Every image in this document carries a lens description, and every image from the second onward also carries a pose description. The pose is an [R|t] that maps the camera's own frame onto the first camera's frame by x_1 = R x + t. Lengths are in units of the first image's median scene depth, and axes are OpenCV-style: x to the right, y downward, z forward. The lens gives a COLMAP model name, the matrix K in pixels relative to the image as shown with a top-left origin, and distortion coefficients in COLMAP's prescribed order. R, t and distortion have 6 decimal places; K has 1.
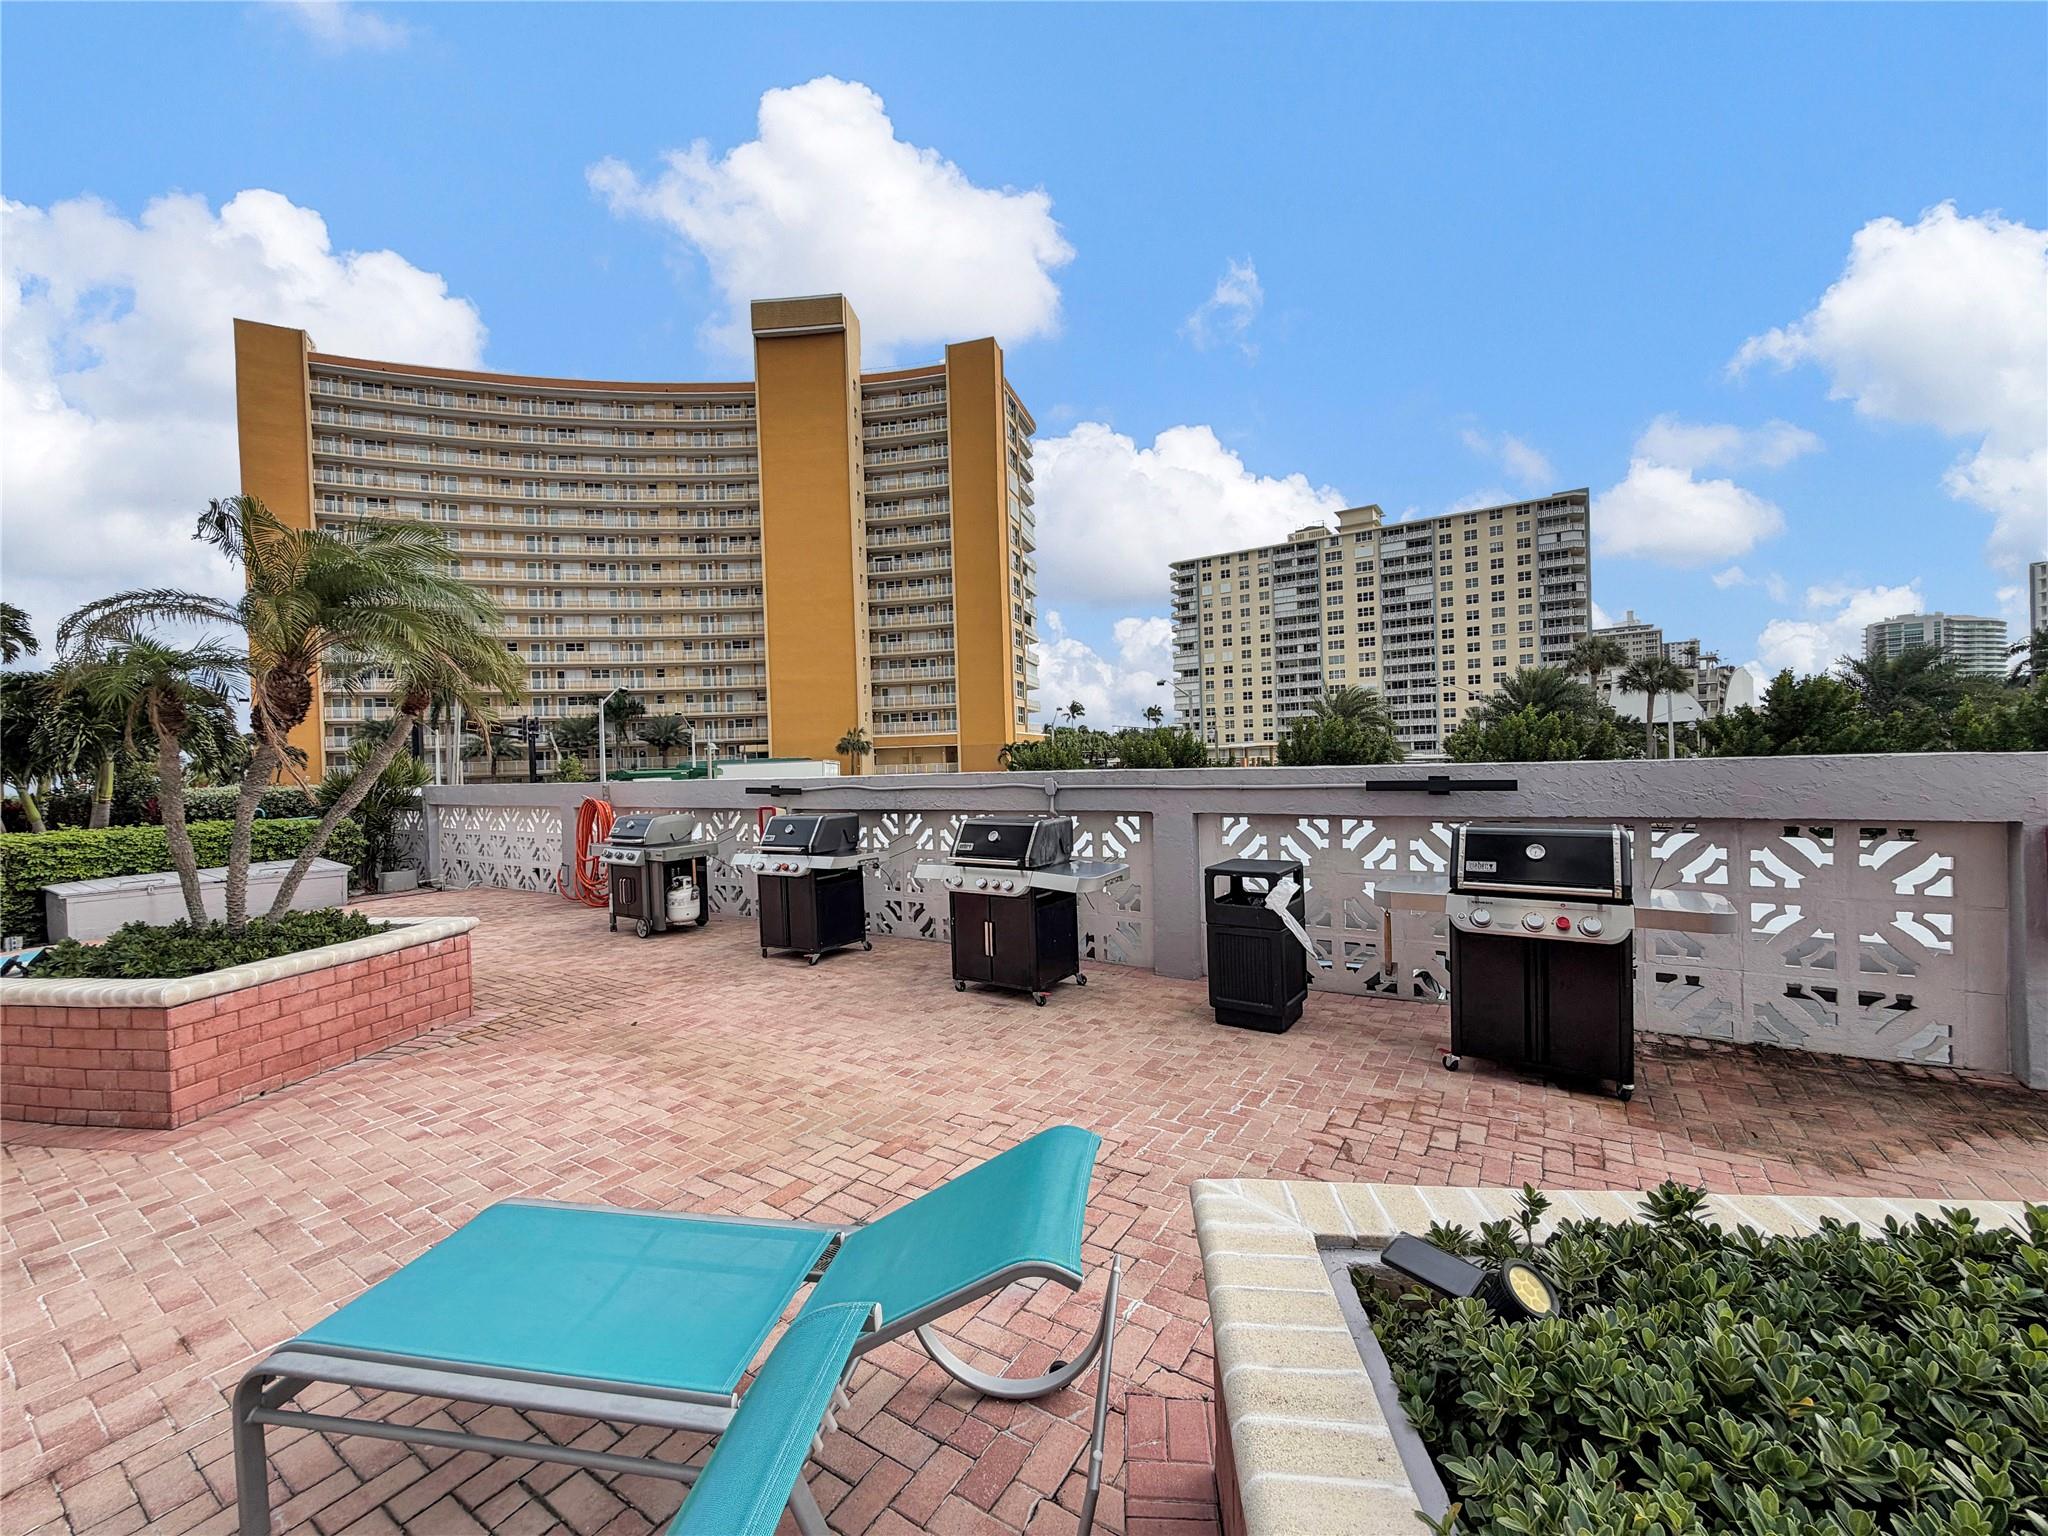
lens RADIAL K [[815.1, 0, 1020.1], [0, 815.1, 768.4], [0, 0, 1]] dist [0.001295, -0.000430]
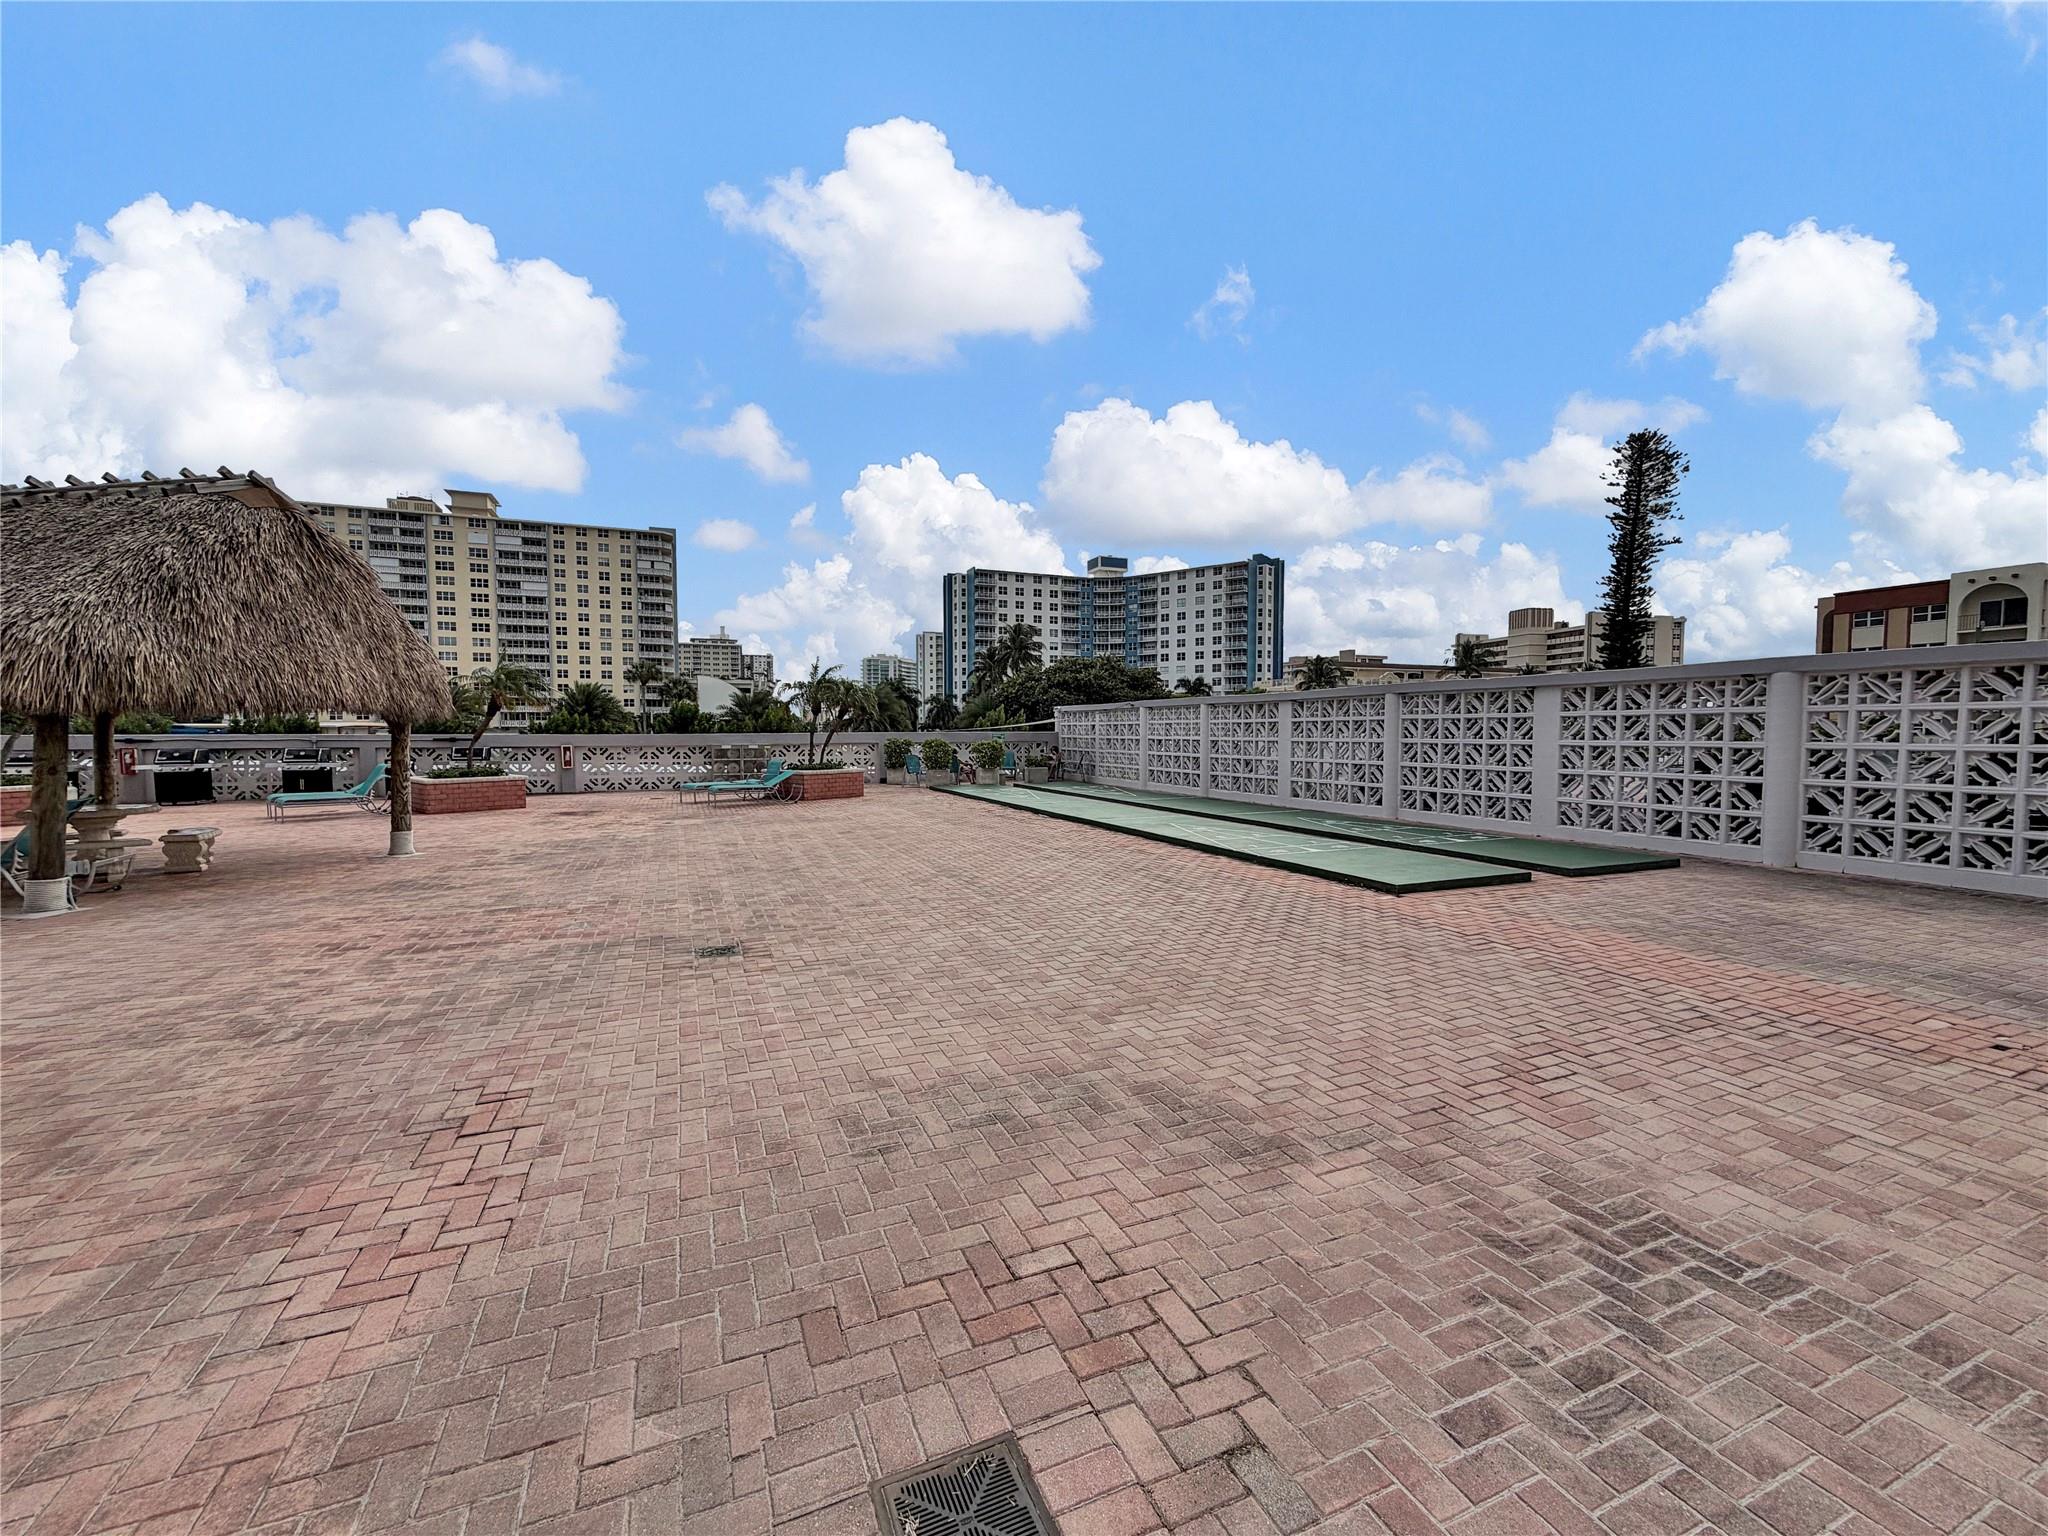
lens RADIAL K [[815.1, 0, 1015.1], [0, 815.1, 771.7], [0, 0, 1]] dist [0.001295, -0.000430]
pose [[0.559747, -0.009282, 0.828611, -0.050562], [-0.007556, 0.999839, 0.016304, 0.003655], [-0.828629, -0.015387, 0.559587, -0.134539]]
